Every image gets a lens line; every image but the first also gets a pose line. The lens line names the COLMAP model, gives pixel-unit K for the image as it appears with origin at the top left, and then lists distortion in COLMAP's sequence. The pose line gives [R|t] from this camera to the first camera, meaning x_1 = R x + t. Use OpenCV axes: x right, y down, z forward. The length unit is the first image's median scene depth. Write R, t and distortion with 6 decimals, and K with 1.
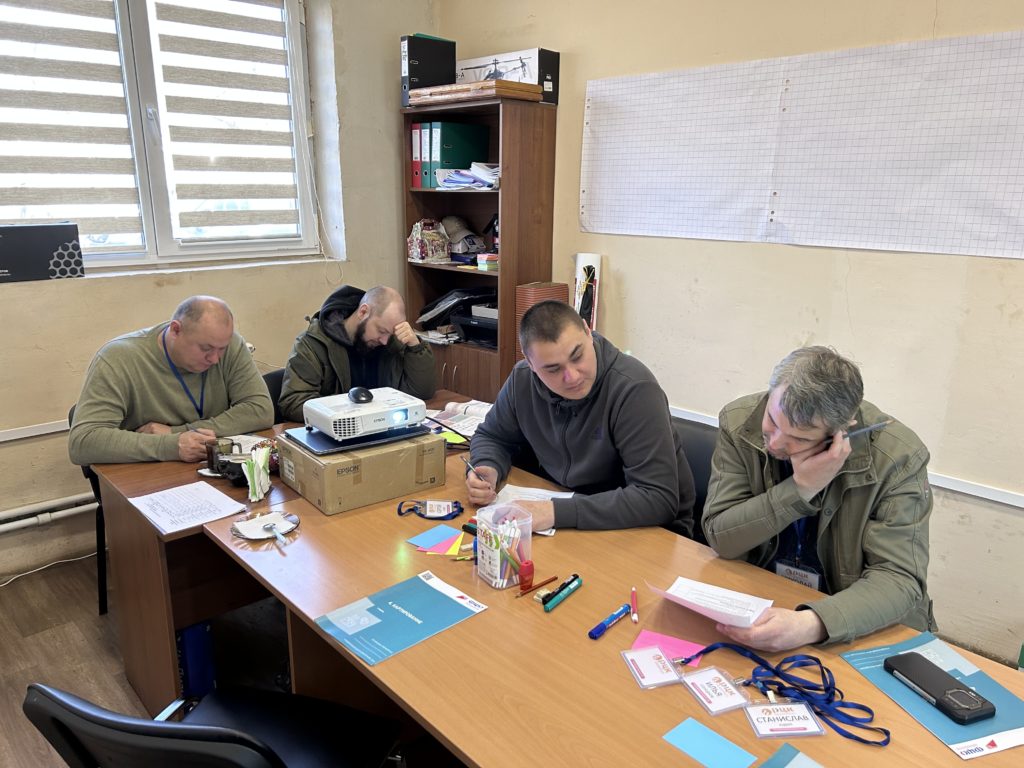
lens RADIAL K [[768.2, 0, 508.9], [0, 768.2, 391.7], [0, 0, 1]] dist [0.045841, -0.055870]
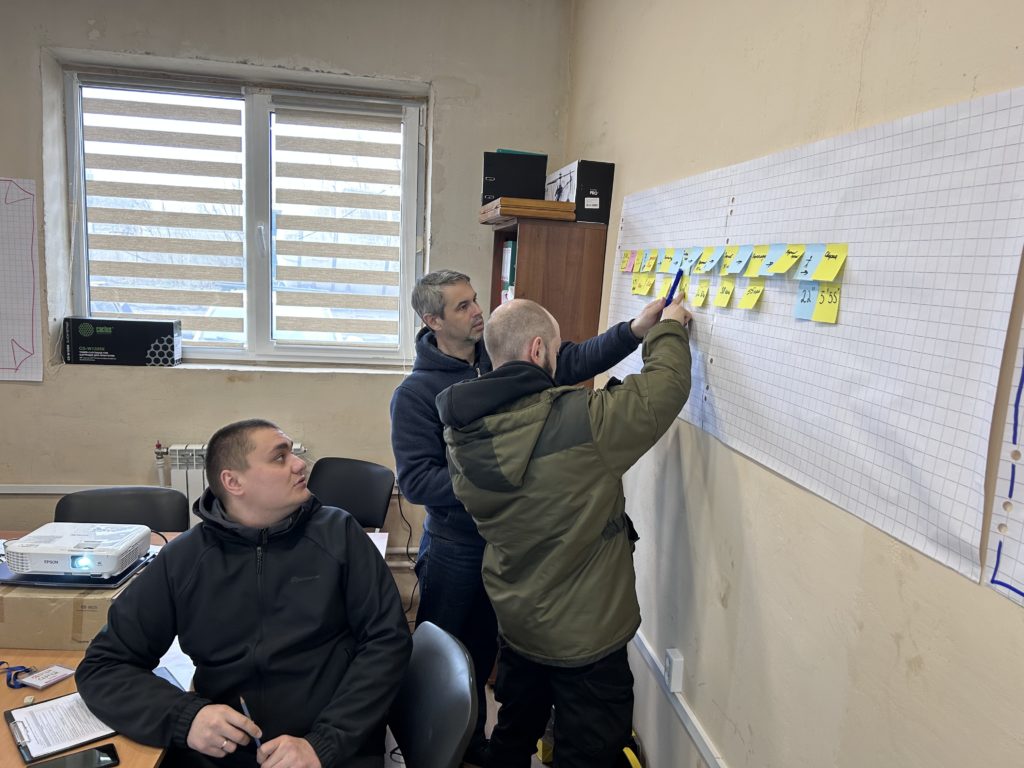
lens RADIAL K [[768.2, 0, 513.2], [0, 768.2, 386.0], [0, 0, 1]] dist [0.045841, -0.055870]
pose [[0.824794, 0.123012, -0.551890, 0.514028], [-0.191114, 0.979254, -0.067351, -0.140653], [0.532155, 0.161024, 0.831193, 0.320231]]
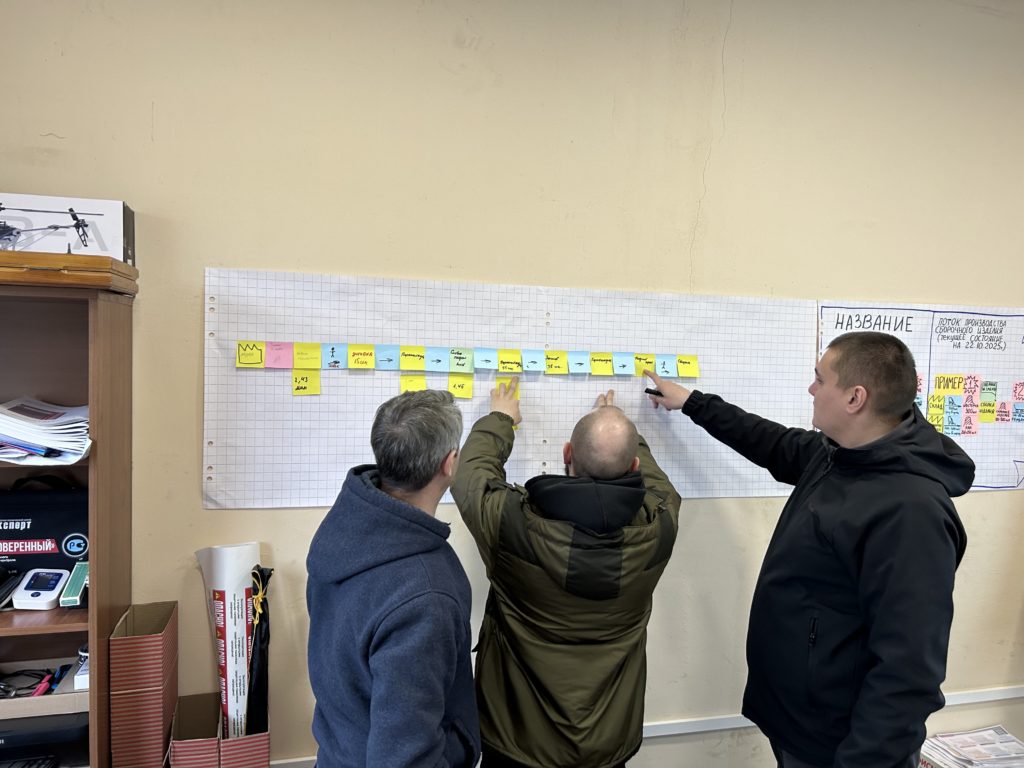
lens RADIAL K [[768.2, 0, 509.8], [0, 768.2, 386.7], [0, 0, 1]] dist [0.045841, -0.055870]
pose [[0.470144, -0.048225, 0.881271, -0.349885], [0.199411, 0.978490, -0.052837, -0.249282], [-0.859768, 0.200576, 0.469648, 0.570851]]
